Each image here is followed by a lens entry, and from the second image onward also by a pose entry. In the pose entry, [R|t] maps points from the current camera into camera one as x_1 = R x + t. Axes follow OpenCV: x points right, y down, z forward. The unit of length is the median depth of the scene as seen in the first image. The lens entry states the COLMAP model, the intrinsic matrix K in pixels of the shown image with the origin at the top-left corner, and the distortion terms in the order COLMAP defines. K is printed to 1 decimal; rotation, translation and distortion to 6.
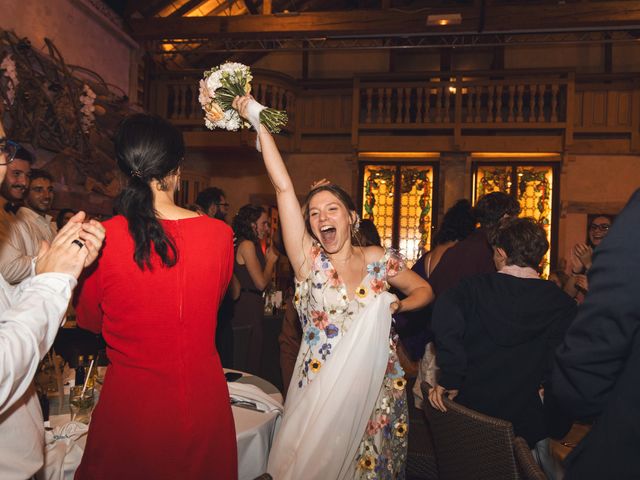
lens RADIAL K [[488.1, 0, 317.9], [0, 488.1, 240.3], [0, 0, 1]] dist [0.003307, -0.001906]
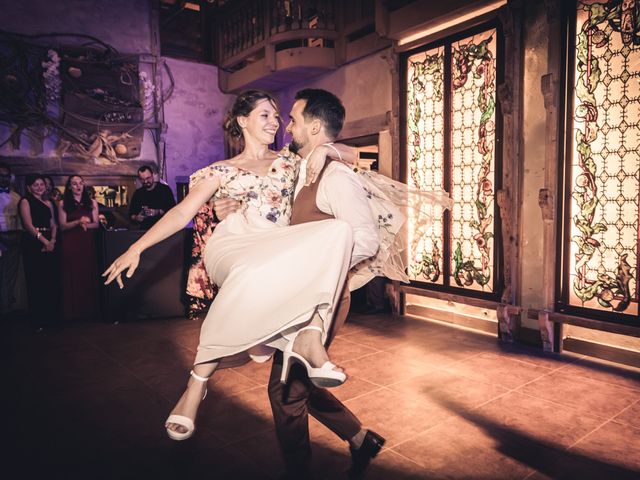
lens RADIAL K [[488.1, 0, 321.7], [0, 488.1, 239.8], [0, 0, 1]] dist [0.003307, -0.001906]
pose [[0.722849, -0.000392, -0.691006, 0.471087], [0.066641, 0.995378, 0.069147, 0.033570], [0.687785, -0.096032, 0.719534, 0.446847]]
